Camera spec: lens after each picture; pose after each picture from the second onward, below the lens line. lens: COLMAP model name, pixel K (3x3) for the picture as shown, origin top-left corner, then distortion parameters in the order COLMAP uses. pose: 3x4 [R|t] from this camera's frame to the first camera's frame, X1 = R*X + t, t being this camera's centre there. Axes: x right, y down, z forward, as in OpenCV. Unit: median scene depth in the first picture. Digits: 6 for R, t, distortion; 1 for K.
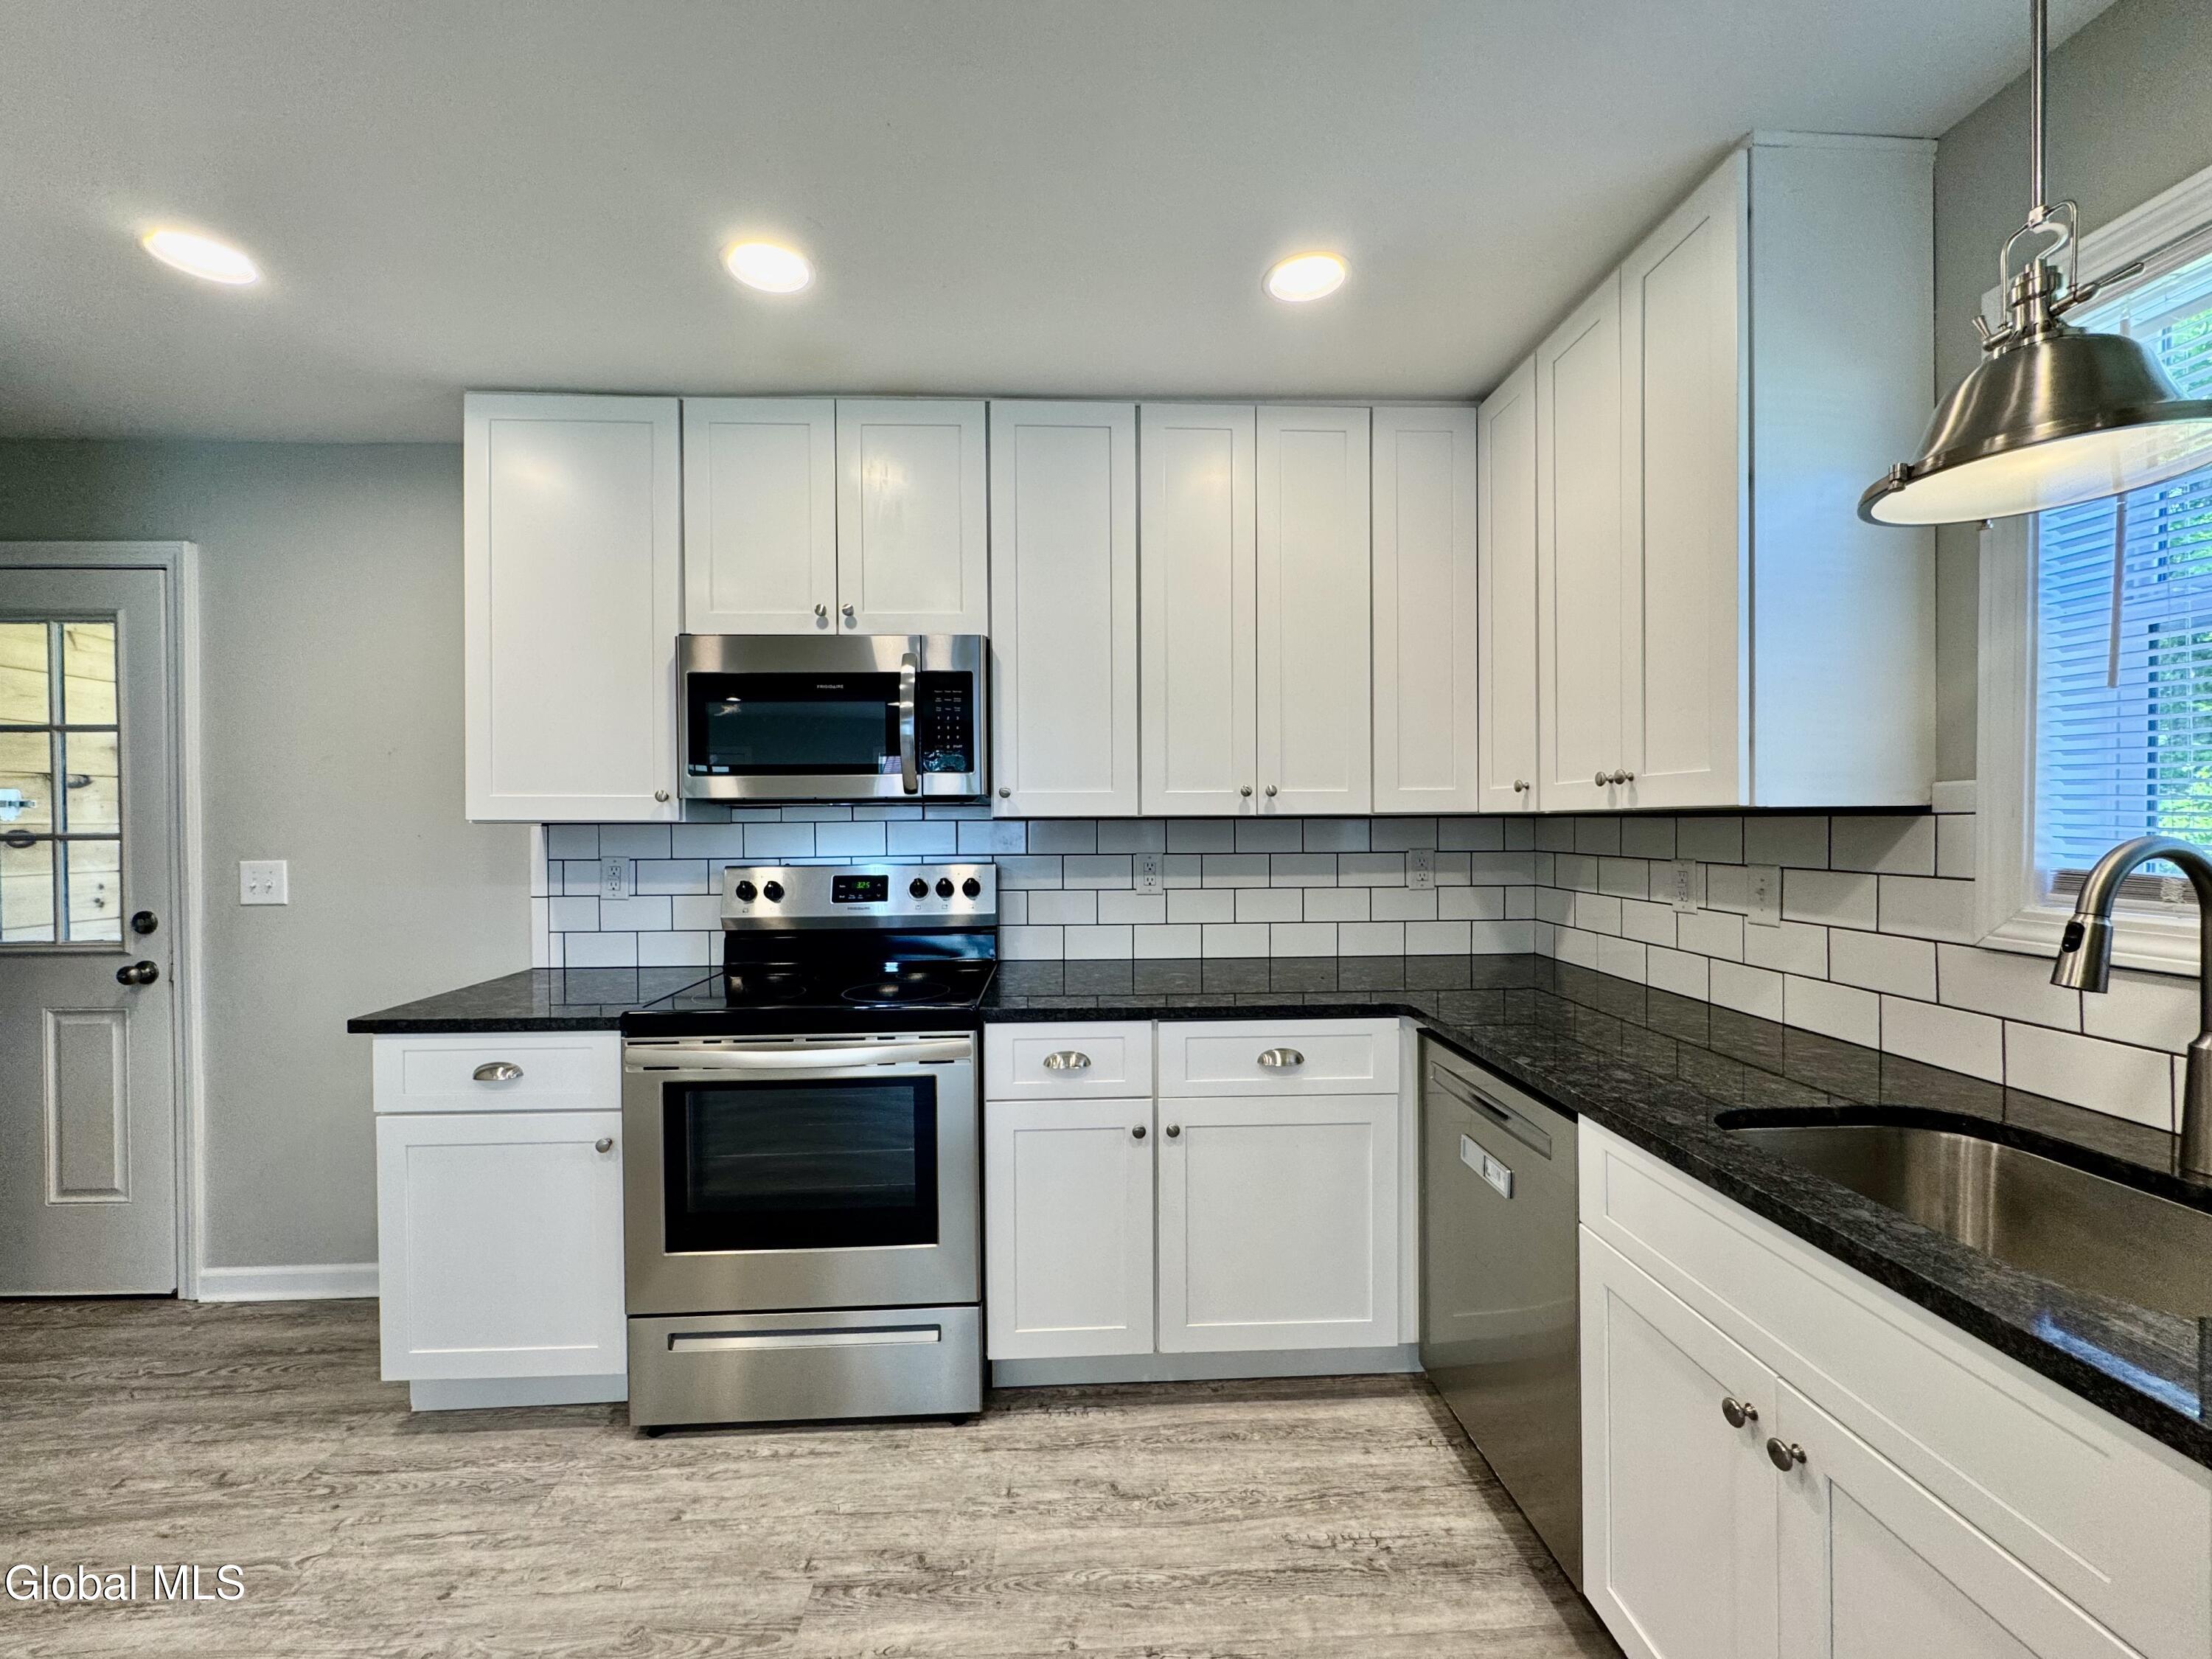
lens RADIAL K [[882.9, 0, 1104.6], [0, 882.9, 830.2], [0, 0, 1]] dist [-0.001228, 0.000275]
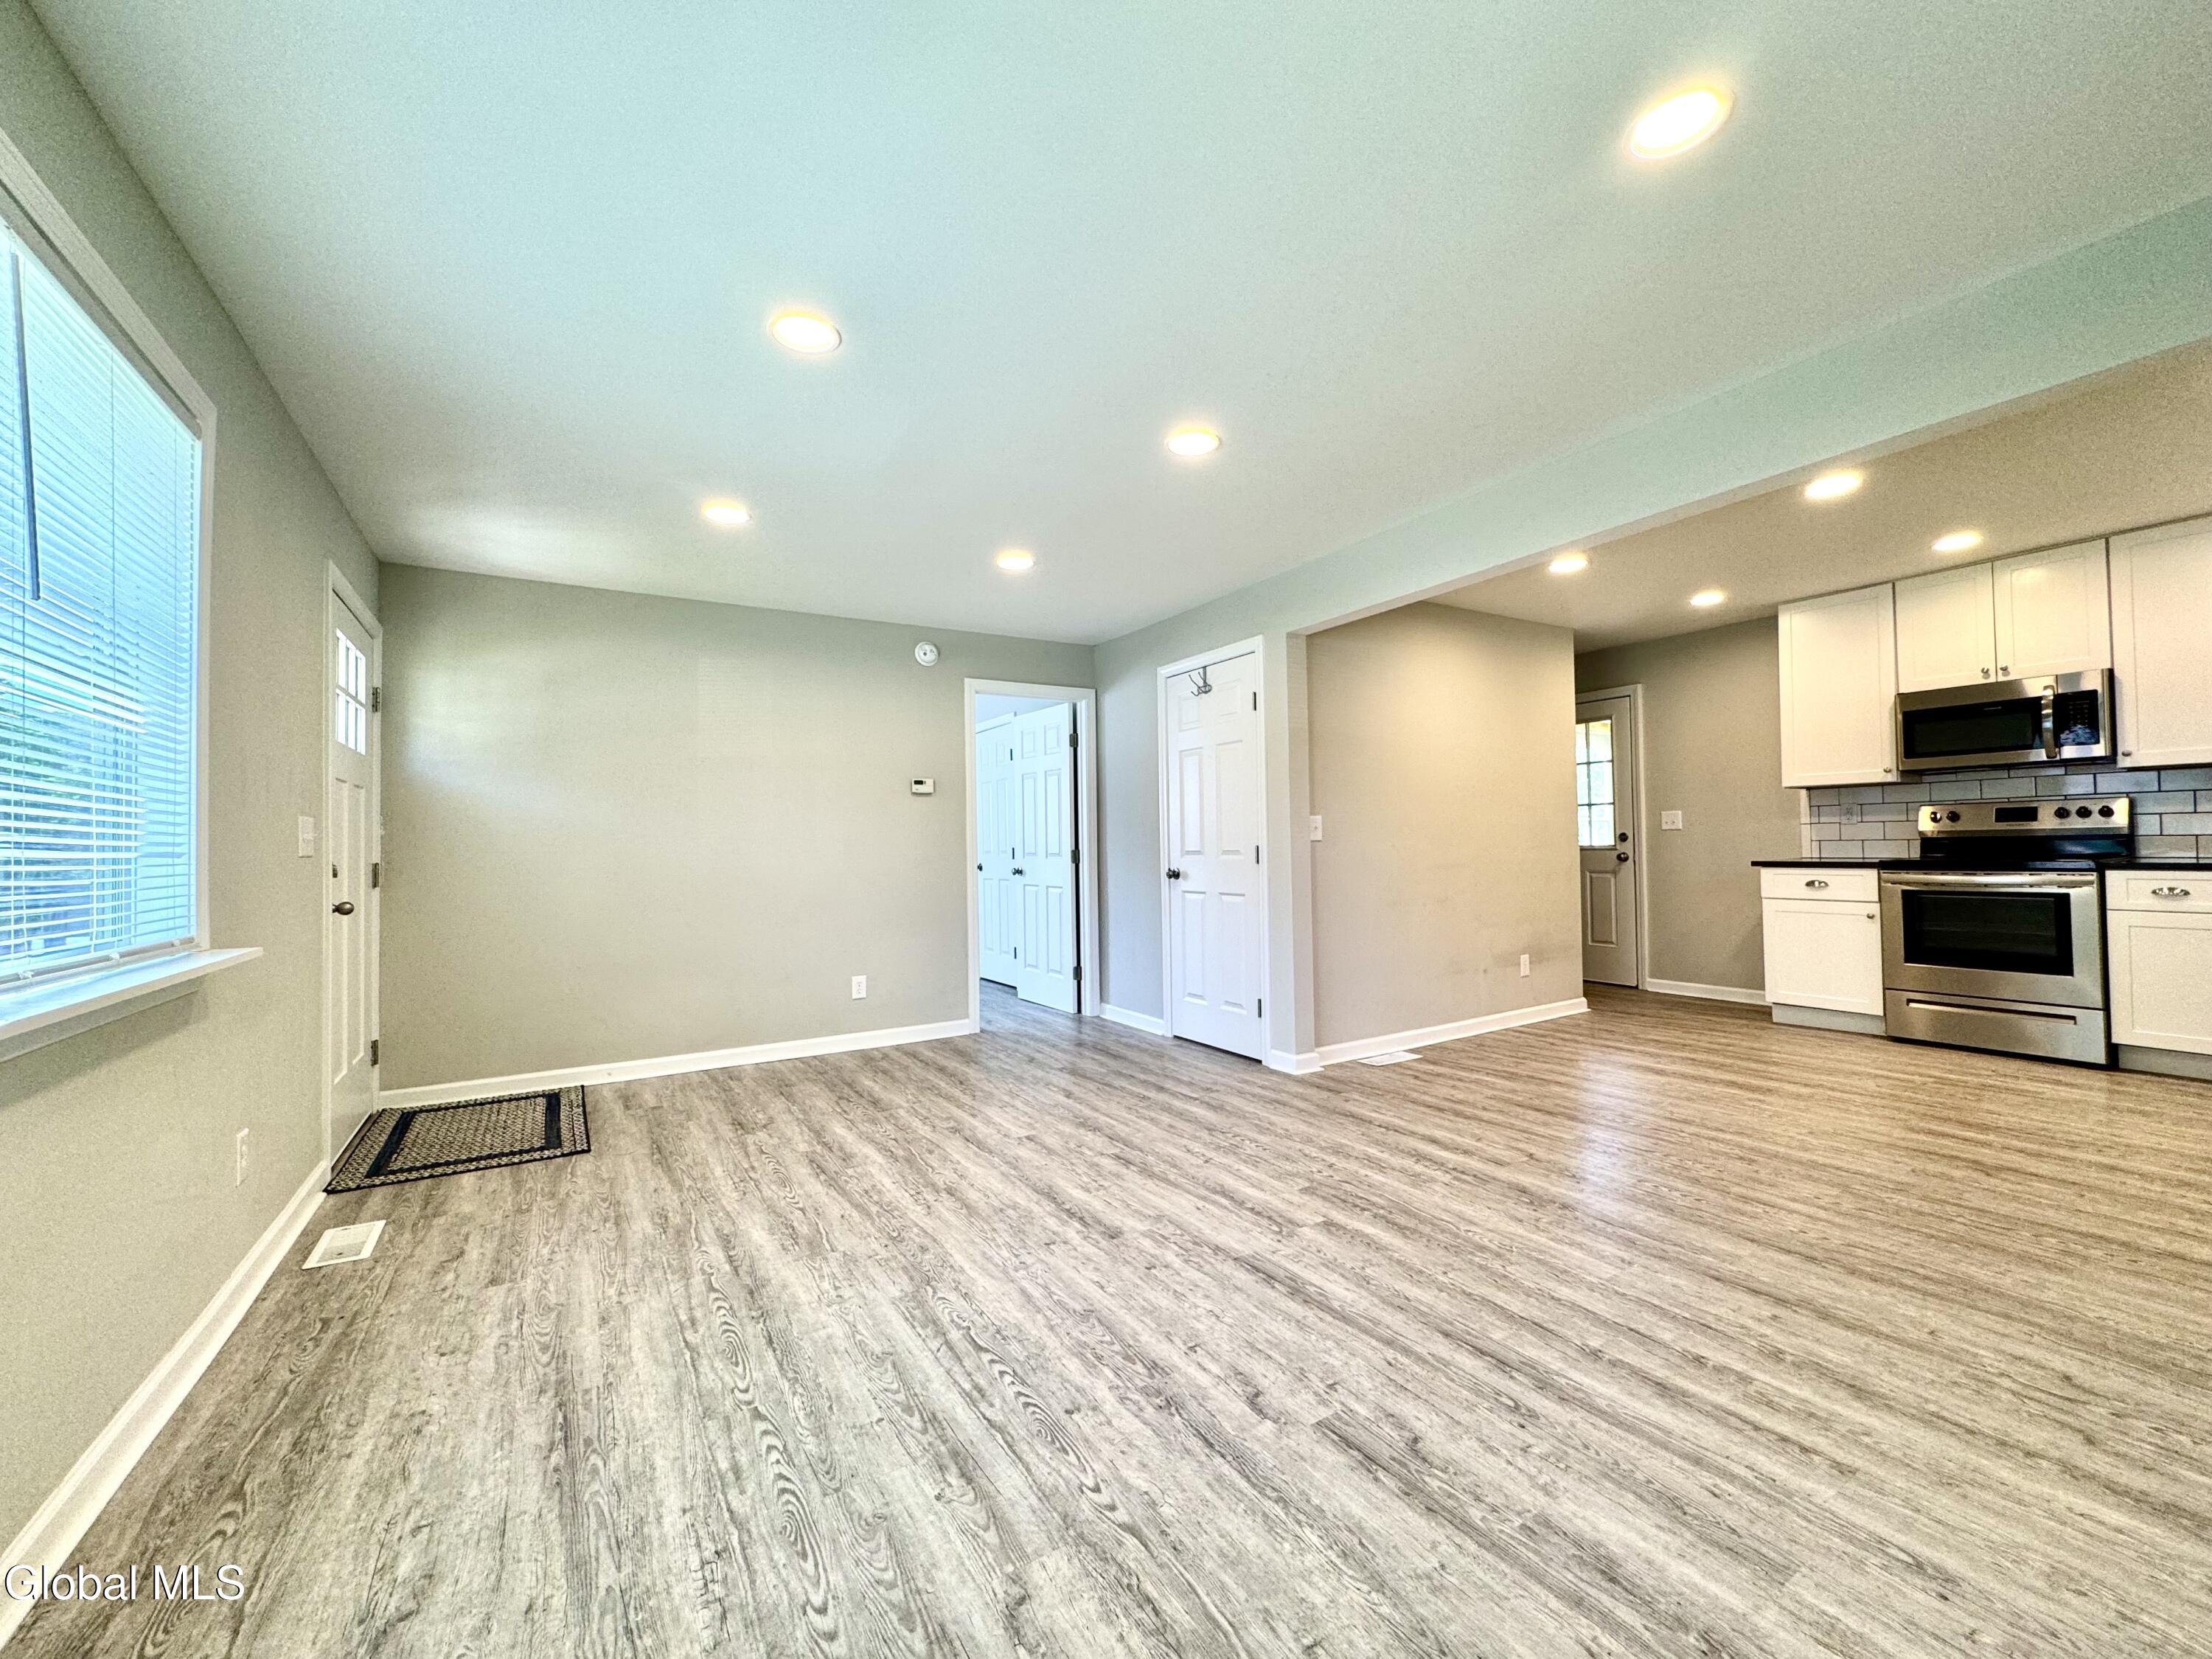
lens RADIAL K [[882.9, 0, 1104.6], [0, 882.9, 830.2], [0, 0, 1]] dist [-0.001228, 0.000275]
pose [[0.481269, -0.017950, -0.876389, 0.512213], [0.009404, 0.999839, -0.015314, 0.136634], [0.876522, -0.000871, 0.481360, -1.893633]]
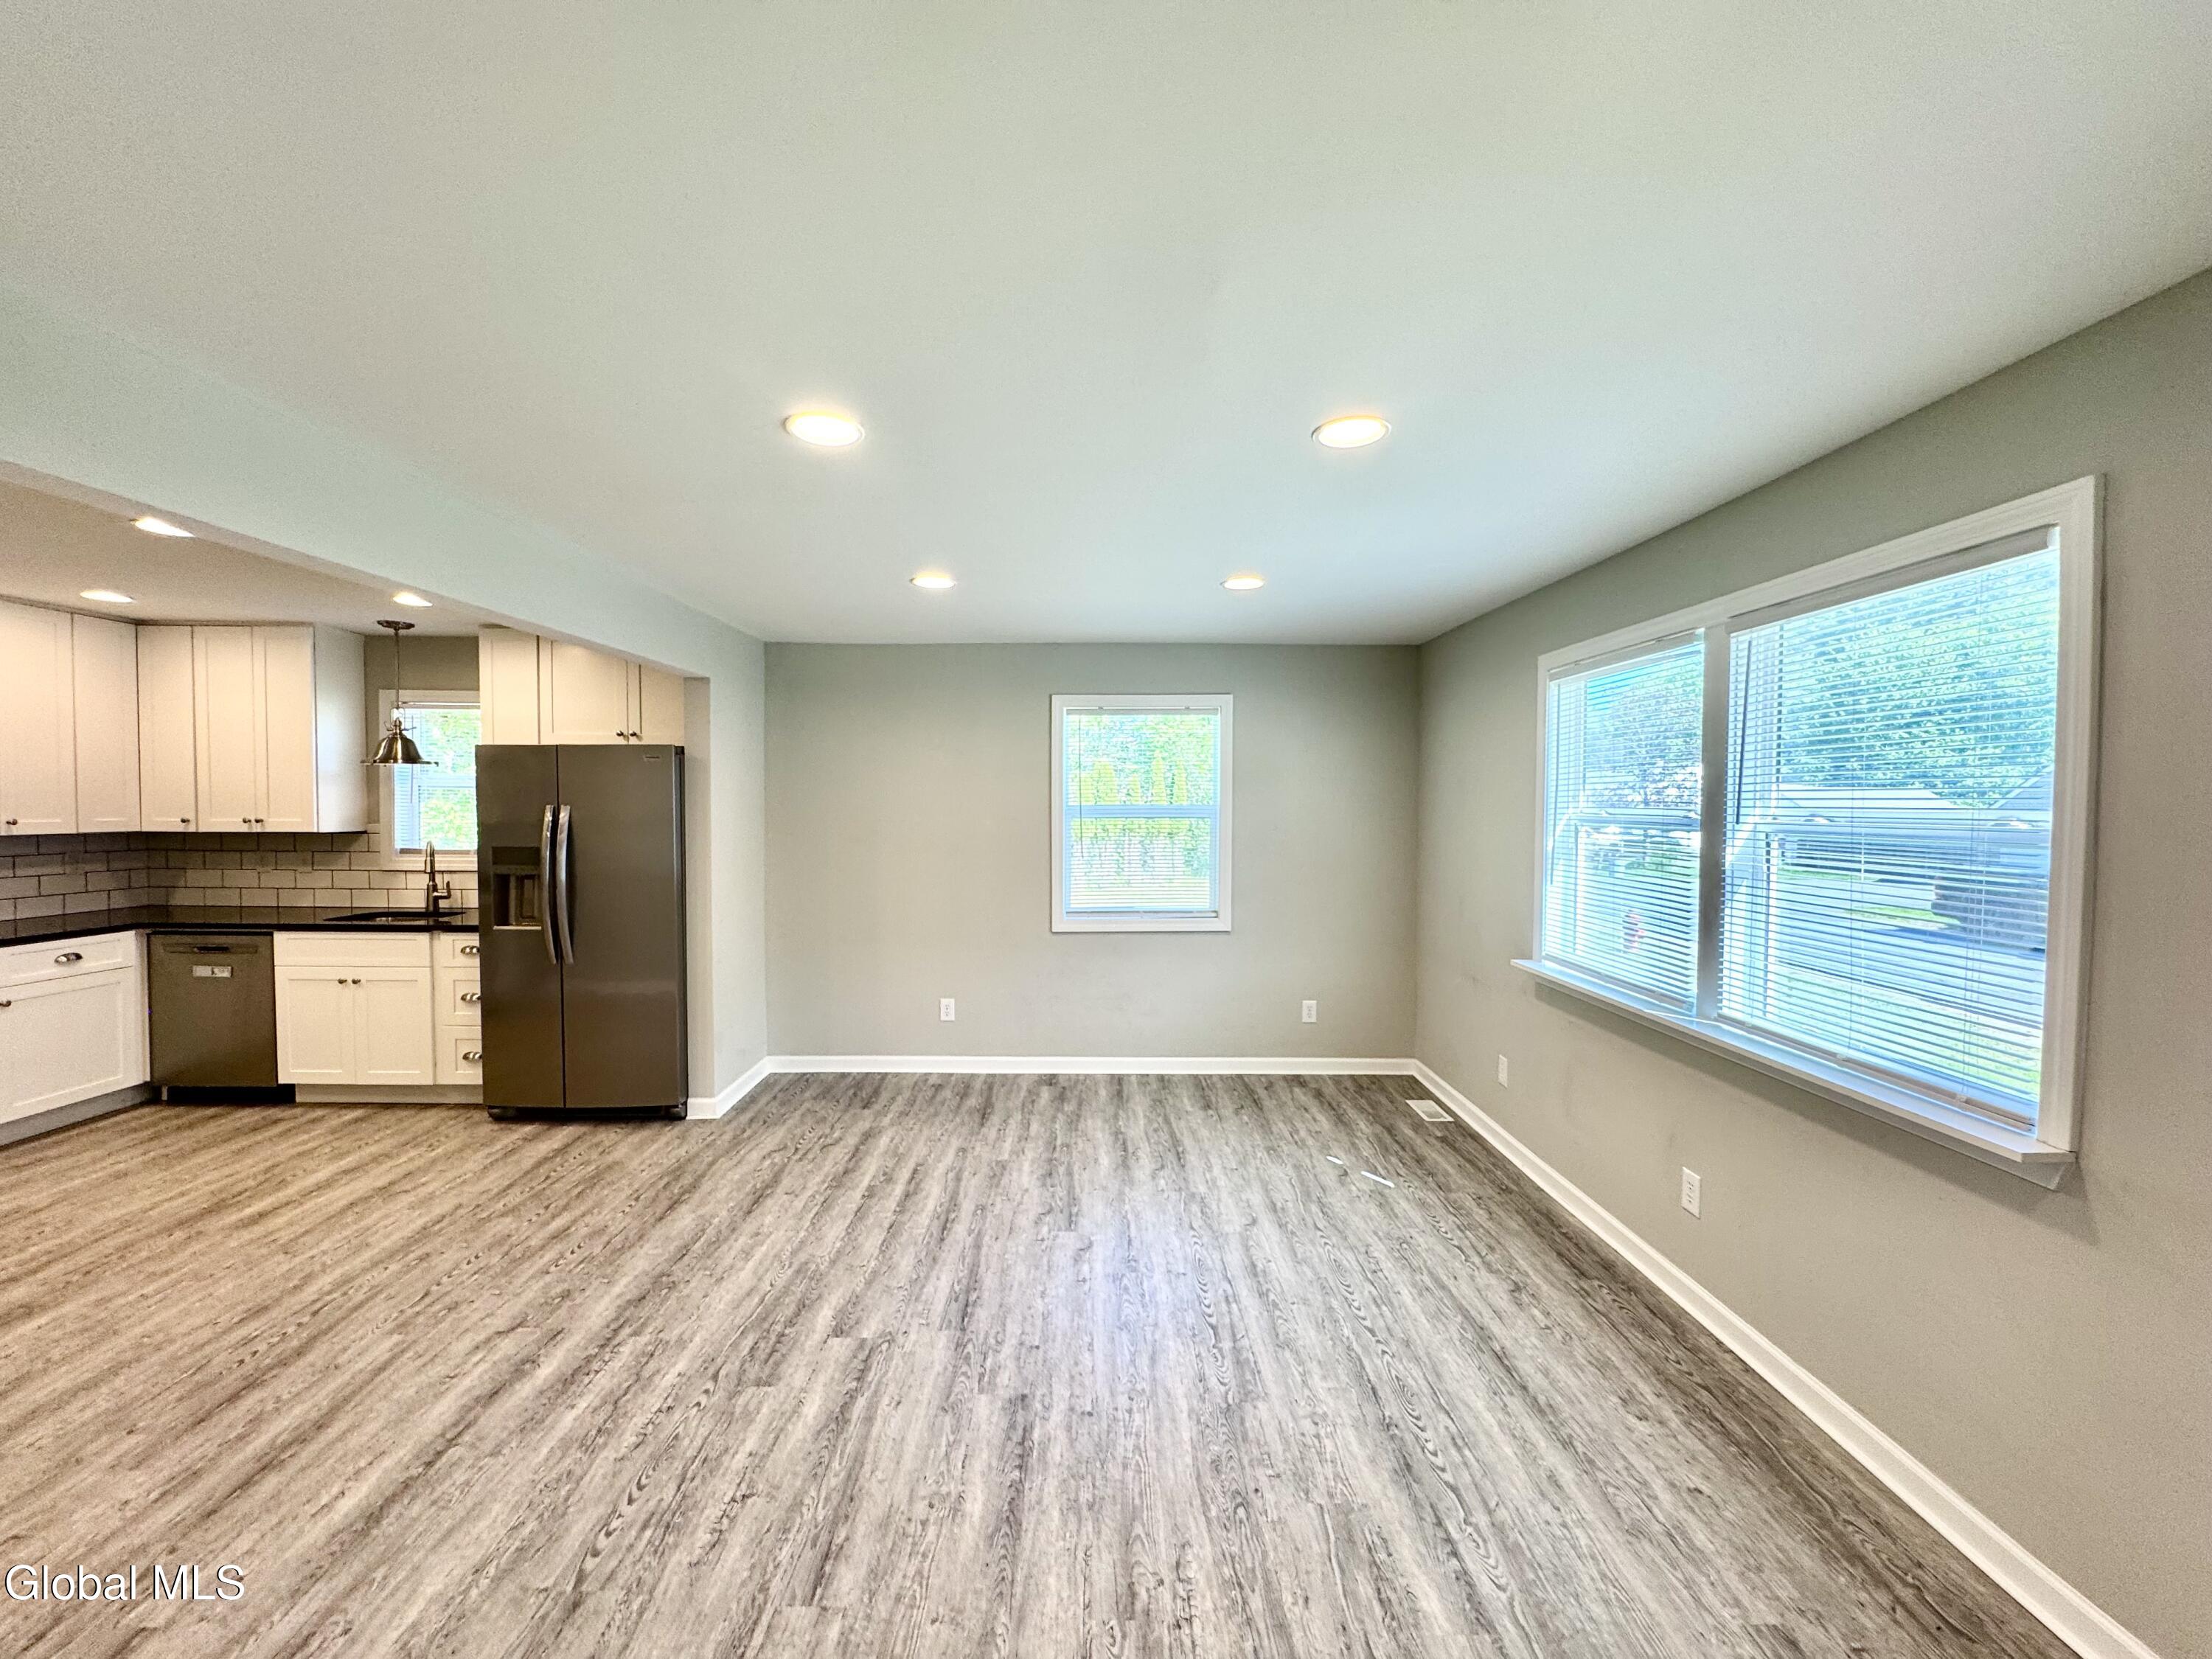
lens RADIAL K [[883.4, 0, 1103.9], [0, 883.4, 829.4], [0, 0, 1]] dist [-0.001451, 0.000249]
pose [[0.038992, -0.020539, 0.999028, -1.711178], [0.001621, 0.999789, 0.020491, -0.071574], [-0.999238, 0.000821, 0.039017, -1.435490]]
